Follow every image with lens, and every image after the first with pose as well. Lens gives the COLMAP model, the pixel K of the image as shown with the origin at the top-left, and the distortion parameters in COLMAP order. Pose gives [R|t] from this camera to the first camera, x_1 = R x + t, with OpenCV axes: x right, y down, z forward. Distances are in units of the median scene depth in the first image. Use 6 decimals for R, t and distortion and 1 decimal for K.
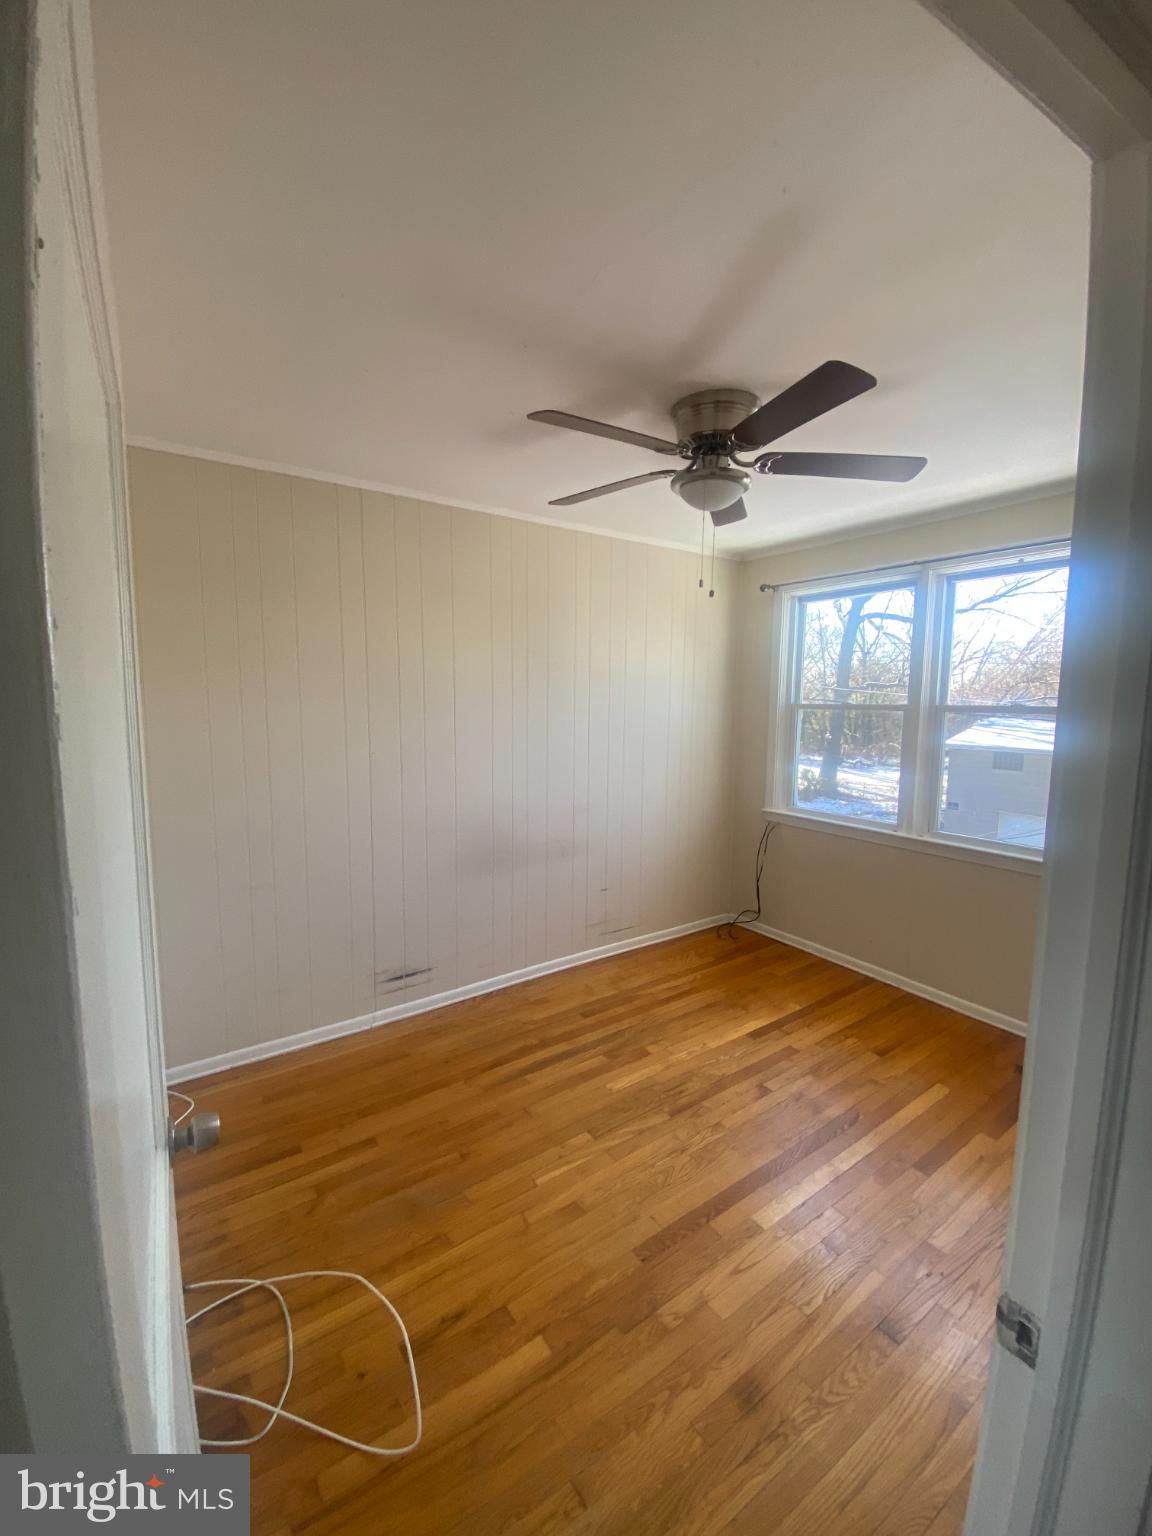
lens RADIAL K [[619.2, 0, 576.0], [0, 619.2, 768.0], [0, 0, 1]] dist [0.013971, -0.018108]
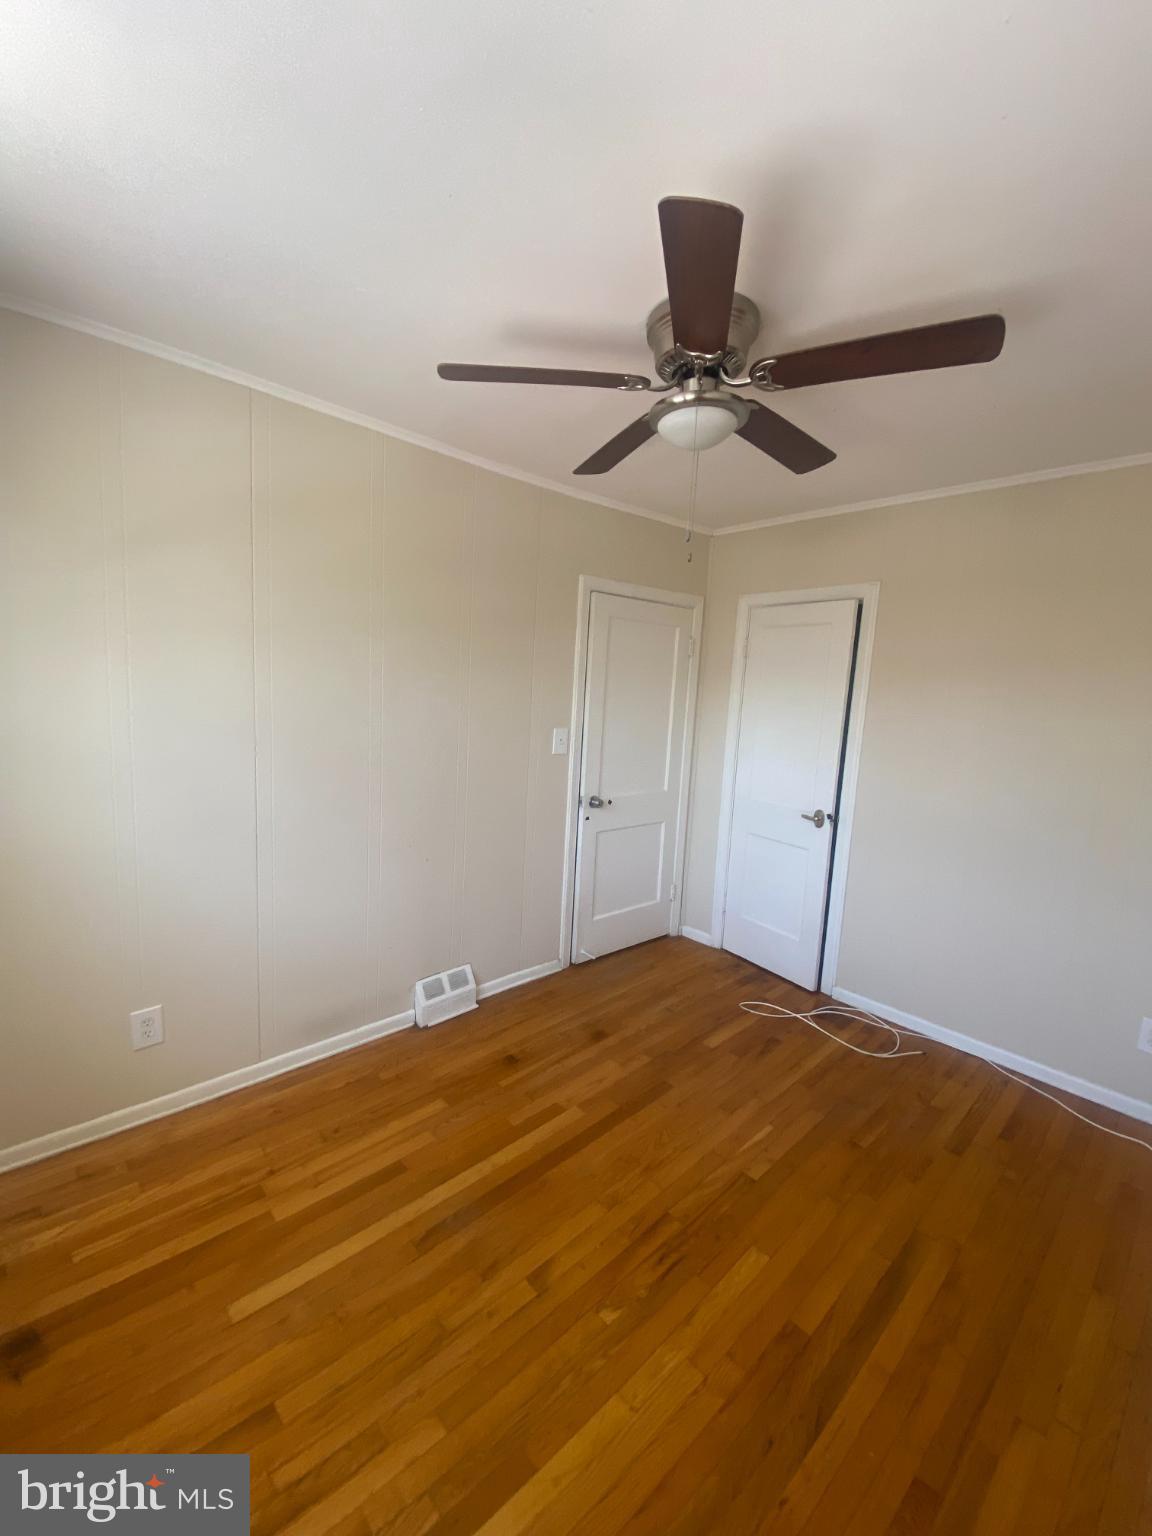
lens RADIAL K [[619.2, 0, 576.0], [0, 619.2, 768.0], [0, 0, 1]] dist [0.013971, -0.018108]
pose [[-0.987543, -0.039665, -0.152271, 0.444561], [-0.075227, 0.968965, 0.235475, -0.176956], [0.138205, 0.243996, -0.959878, 1.732771]]
